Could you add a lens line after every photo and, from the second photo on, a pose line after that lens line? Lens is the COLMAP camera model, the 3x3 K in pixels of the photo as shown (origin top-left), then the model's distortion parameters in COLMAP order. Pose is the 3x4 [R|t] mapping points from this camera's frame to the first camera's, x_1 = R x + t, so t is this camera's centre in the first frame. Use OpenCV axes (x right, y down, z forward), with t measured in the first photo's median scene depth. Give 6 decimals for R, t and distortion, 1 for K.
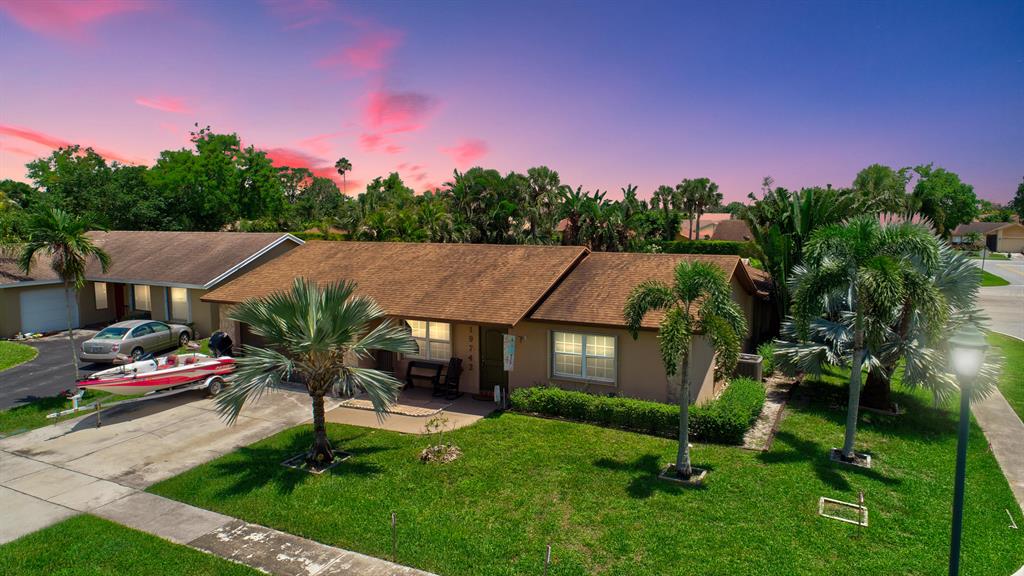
lens RADIAL K [[716.1, 0, 510.7], [0, 716.1, 283.7], [0, 0, 1]] dist [-0.010148, -0.005726]
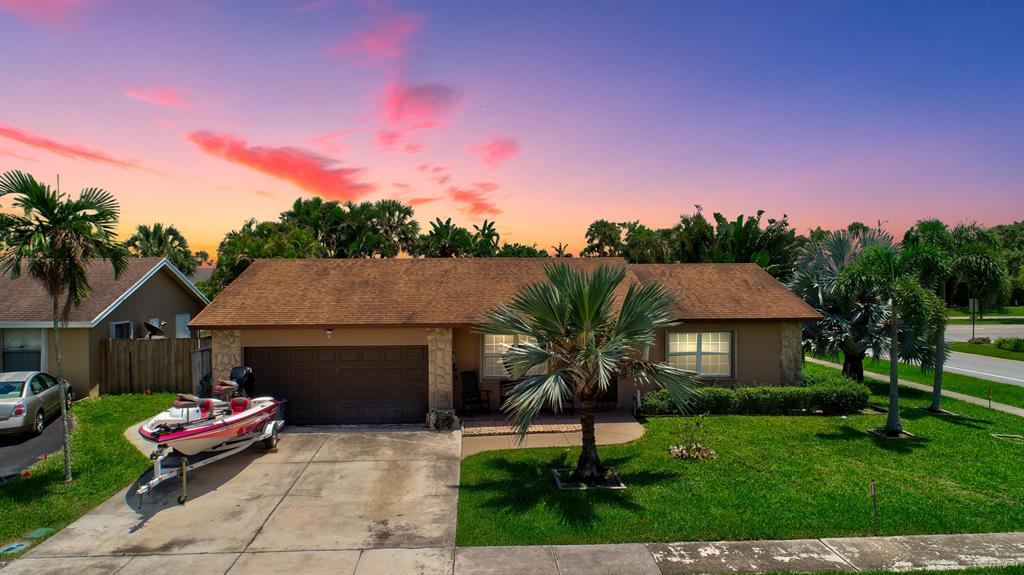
lens RADIAL K [[716.1, 0, 511.3], [0, 716.1, 289.9], [0, 0, 1]] dist [-0.010148, -0.005726]
pose [[0.861687, -0.014393, 0.507237, -0.703189], [0.059317, 0.995602, -0.072515, 0.076257], [-0.503962, 0.092573, 0.858750, 0.284749]]
